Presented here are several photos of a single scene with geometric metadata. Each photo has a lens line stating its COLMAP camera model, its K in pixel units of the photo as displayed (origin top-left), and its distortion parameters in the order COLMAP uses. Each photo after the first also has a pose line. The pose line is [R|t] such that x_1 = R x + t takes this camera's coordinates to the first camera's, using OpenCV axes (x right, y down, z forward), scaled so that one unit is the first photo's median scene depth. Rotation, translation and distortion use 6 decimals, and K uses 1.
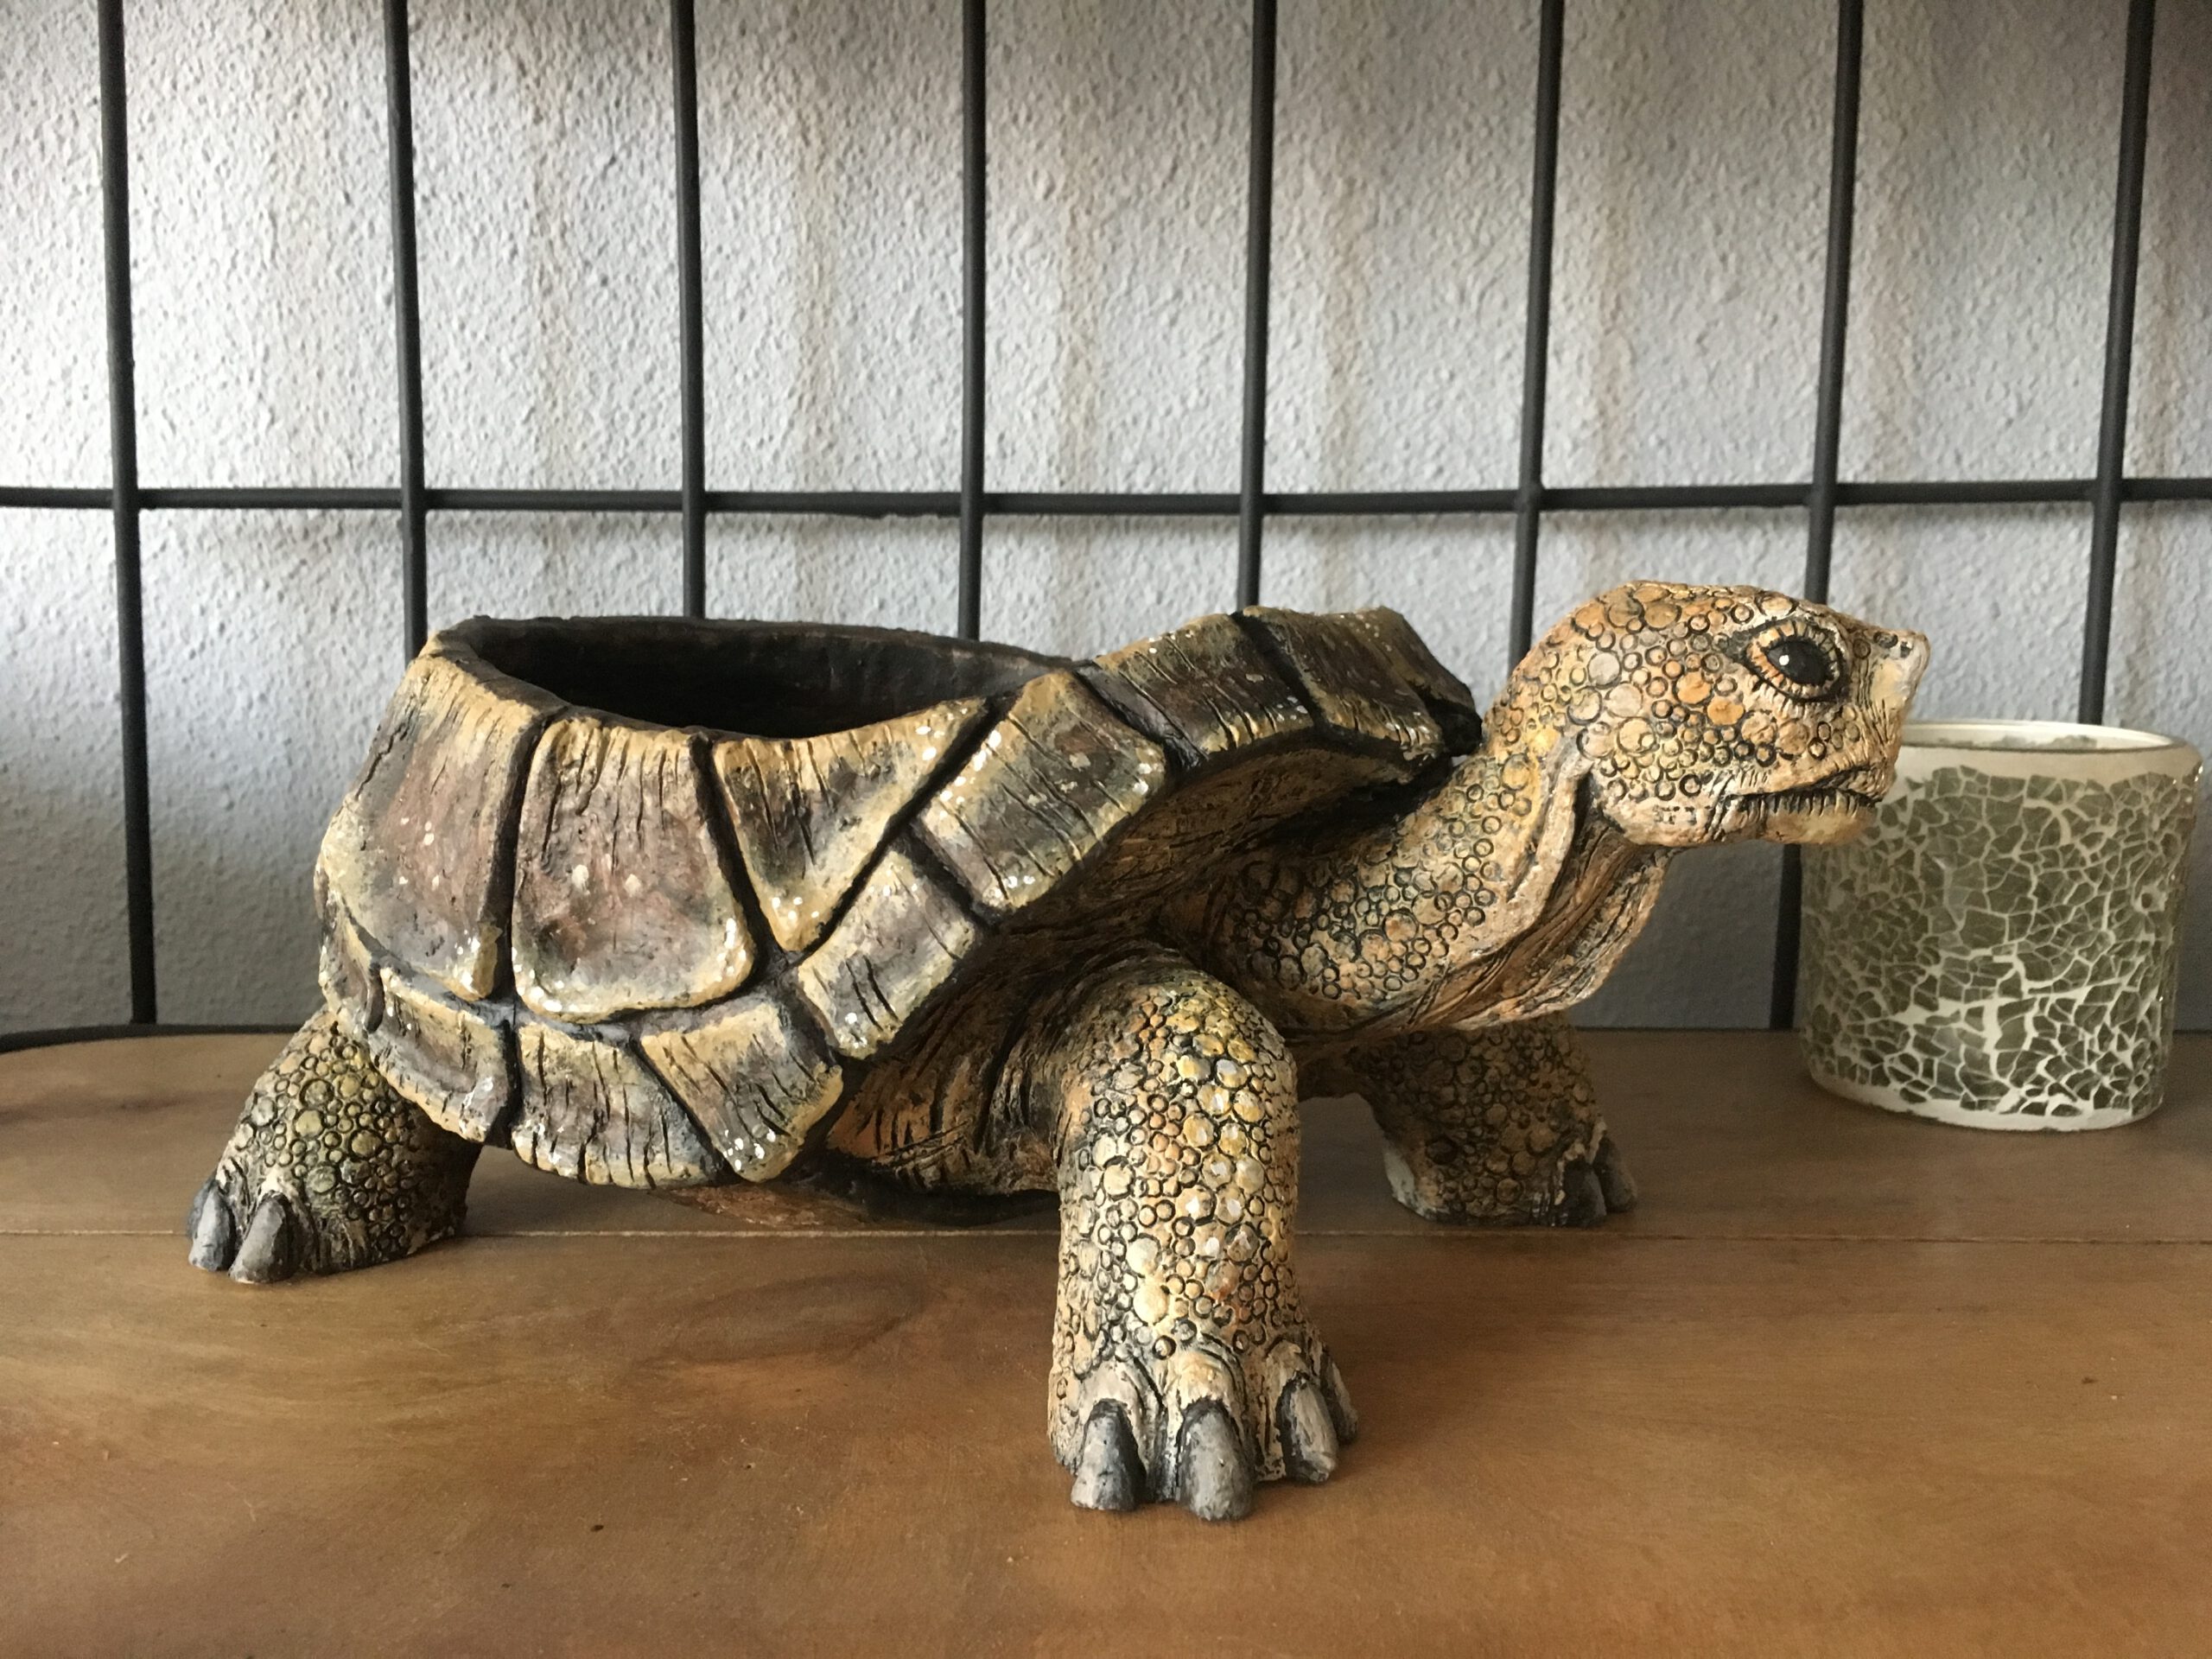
lens RADIAL K [[1859.0, 0, 1073.7], [0, 1859.0, 826.3], [0, 0, 1]] dist [0.073323, -0.099361]
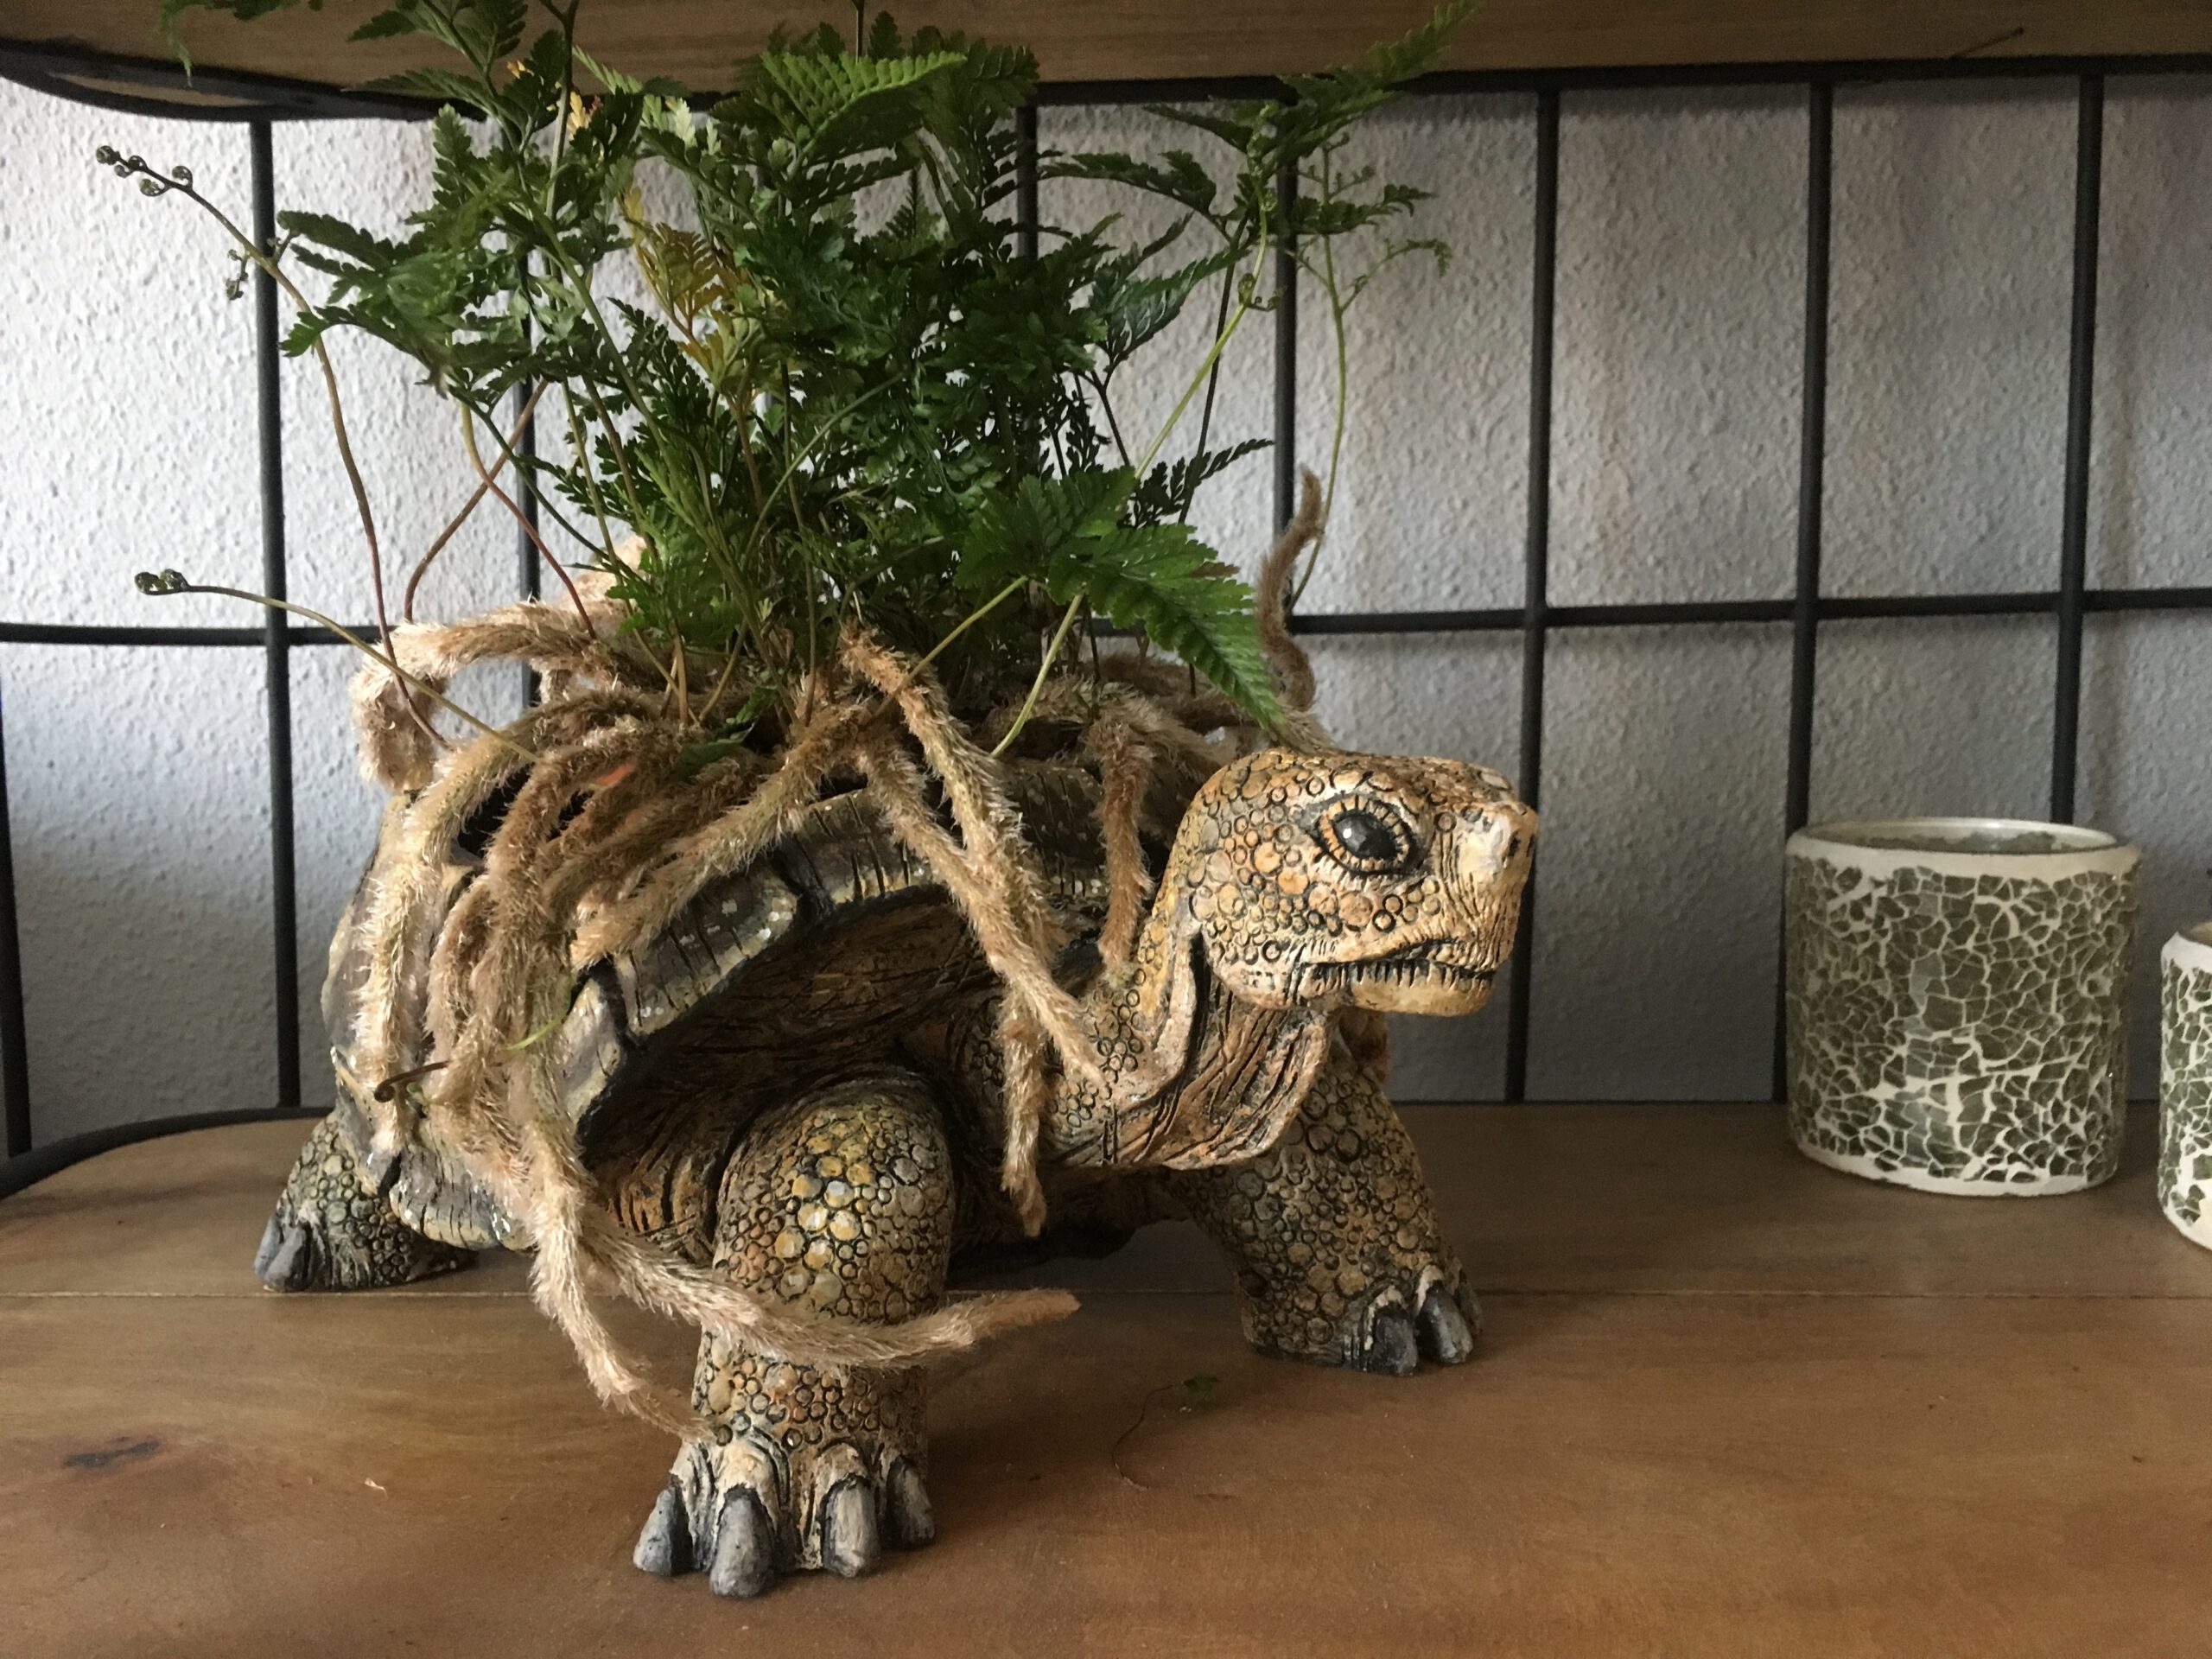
lens RADIAL K [[1859.0, 0, 1073.7], [0, 1859.0, 826.3], [0, 0, 1]] dist [0.073323, -0.099361]
pose [[0.999289, -0.012666, -0.035509, 0.012222], [0.011493, 0.999388, -0.033030, -0.024508], [0.035905, 0.032598, 0.998823, -0.127576]]
